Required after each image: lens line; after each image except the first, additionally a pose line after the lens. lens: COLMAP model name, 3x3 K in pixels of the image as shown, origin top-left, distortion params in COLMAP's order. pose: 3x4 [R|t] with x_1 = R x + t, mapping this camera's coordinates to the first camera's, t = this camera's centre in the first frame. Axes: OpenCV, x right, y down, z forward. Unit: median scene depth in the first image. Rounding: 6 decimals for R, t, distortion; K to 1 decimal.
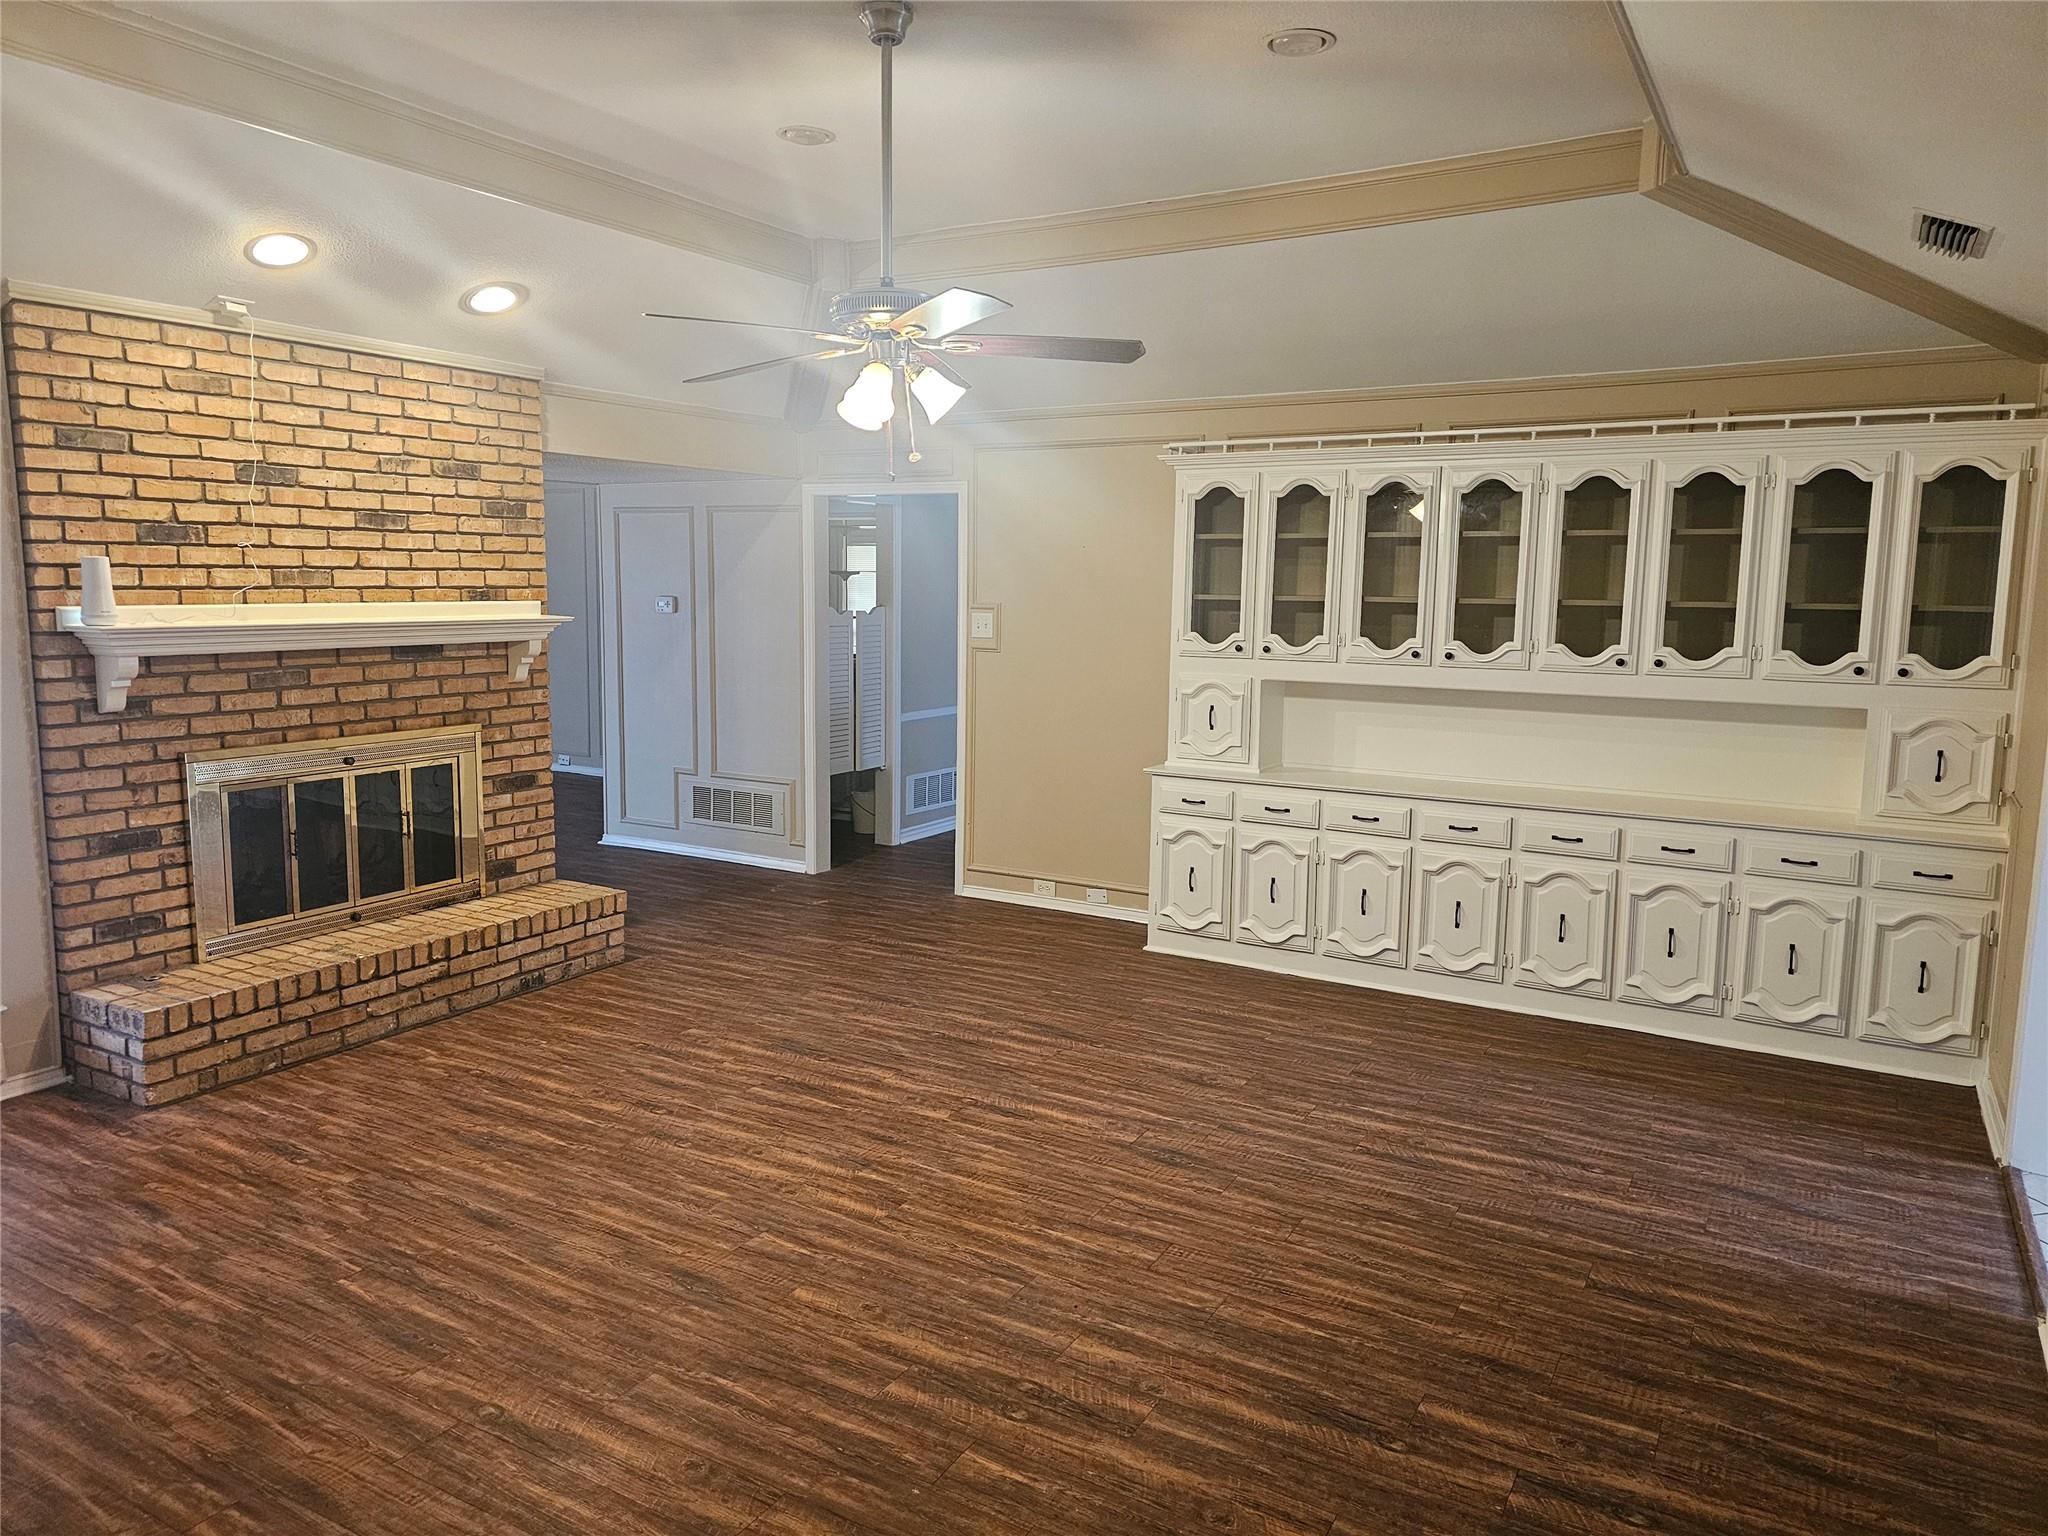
lens RADIAL K [[1376.2, 0, 1028.1], [0, 1376.2, 759.0], [0, 0, 1]] dist [0.039937, -0.021000]
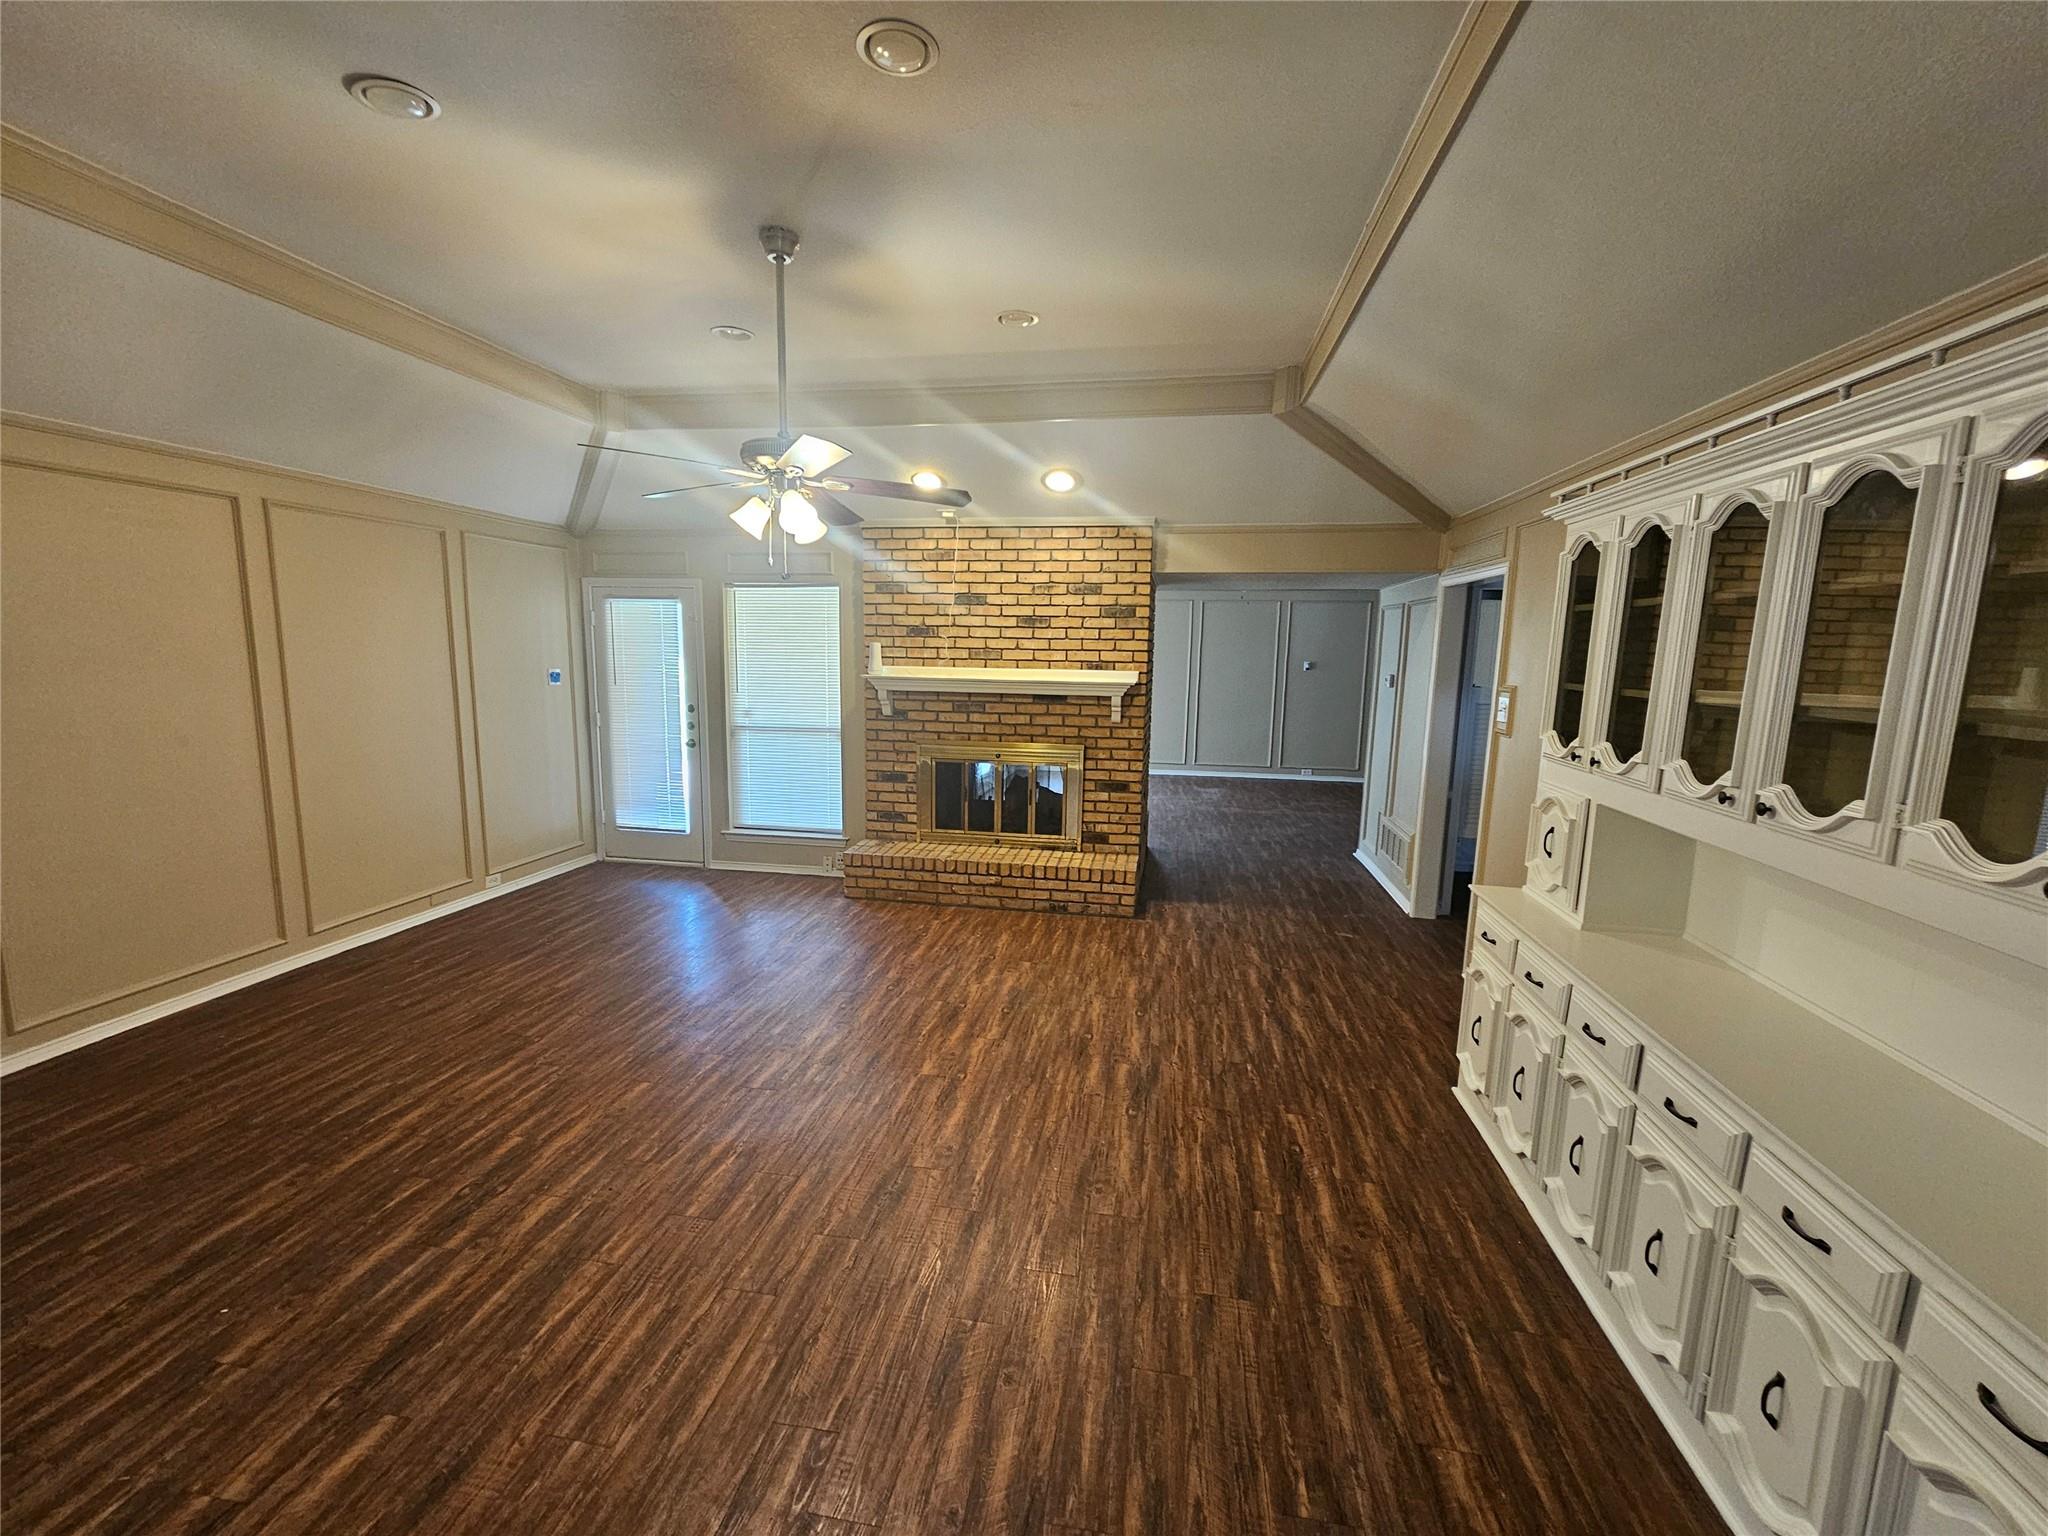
lens RADIAL K [[837.3, 0, 1024.7], [0, 837.3, 771.1], [0, 0, 1]] dist [0.000391, 0.001471]
pose [[0.346639, 0.135962, -0.928092, 0.551259], [-0.138447, 0.986018, 0.092738, -0.086469], [0.927725, 0.096345, 0.360616, 0.654873]]
